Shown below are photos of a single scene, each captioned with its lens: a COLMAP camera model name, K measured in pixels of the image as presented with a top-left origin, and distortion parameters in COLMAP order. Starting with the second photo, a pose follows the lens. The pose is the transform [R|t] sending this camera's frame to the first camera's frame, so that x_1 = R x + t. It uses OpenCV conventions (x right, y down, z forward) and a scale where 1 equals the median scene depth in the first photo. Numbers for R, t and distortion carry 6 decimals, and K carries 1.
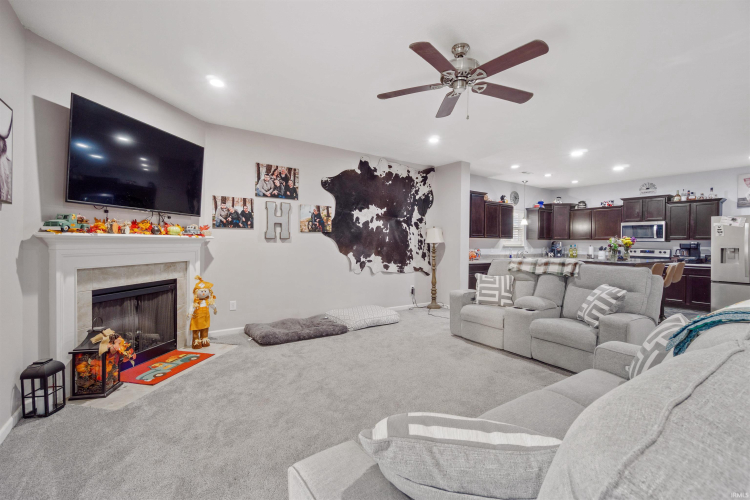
lens RADIAL K [[329.8, 0, 369.8], [0, 329.8, 244.9], [0, 0, 1]] dist [-0.000867, 0.001191]
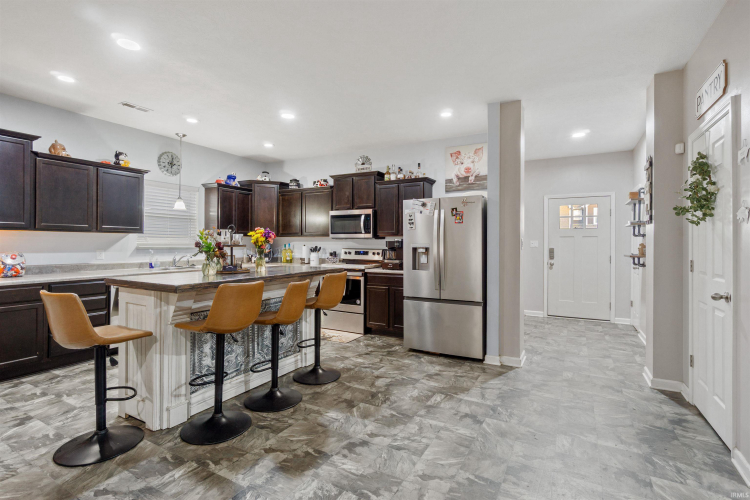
lens RADIAL K [[359.1, 0, 375.7], [0, 359.1, 242.4], [0, 0, 1]] dist [0.001348, -0.000960]
pose [[0.896667, -0.004435, 0.442684, 0.642437], [0.007482, 0.999959, -0.005137, 0.002563], [-0.442643, 0.007919, 0.896663, 0.365824]]
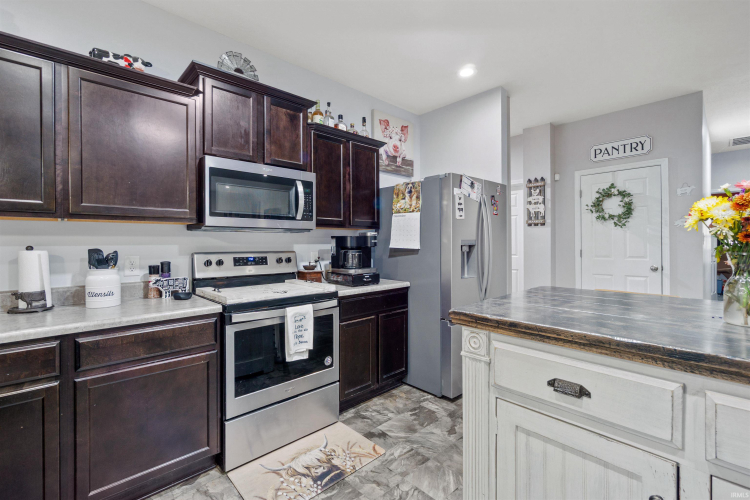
lens RADIAL K [[329.8, 0, 369.8], [0, 329.8, 244.9], [0, 0, 1]] dist [-0.000867, 0.001191]
pose [[-0.142220, -0.013693, 0.989740, 0.604036], [0.011681, 0.999811, 0.015511, 0.000811], [-0.989766, 0.013767, -0.142033, 1.124282]]
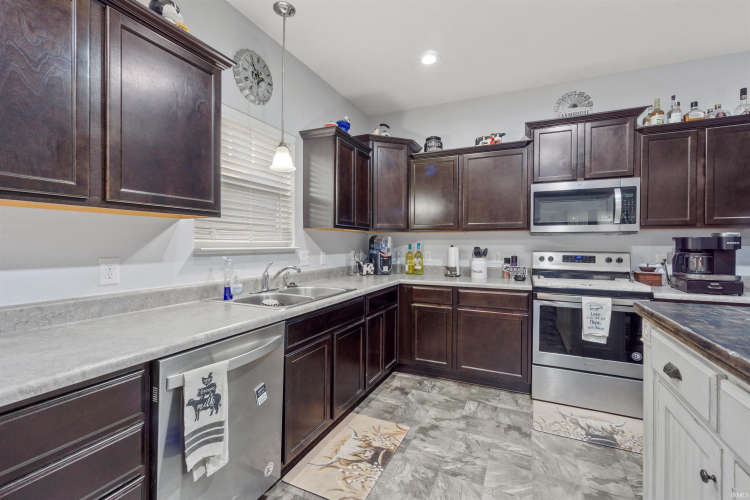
lens RADIAL K [[323.2, 0, 370.4], [0, 323.2, 248.3], [0, 0, 1]] dist [-0.032703, 0.011099]
pose [[0.870536, -0.013632, 0.491915, 0.518735], [0.009361, 0.999894, 0.011143, 0.000757], [-0.492015, -0.005096, 0.870572, 0.951024]]
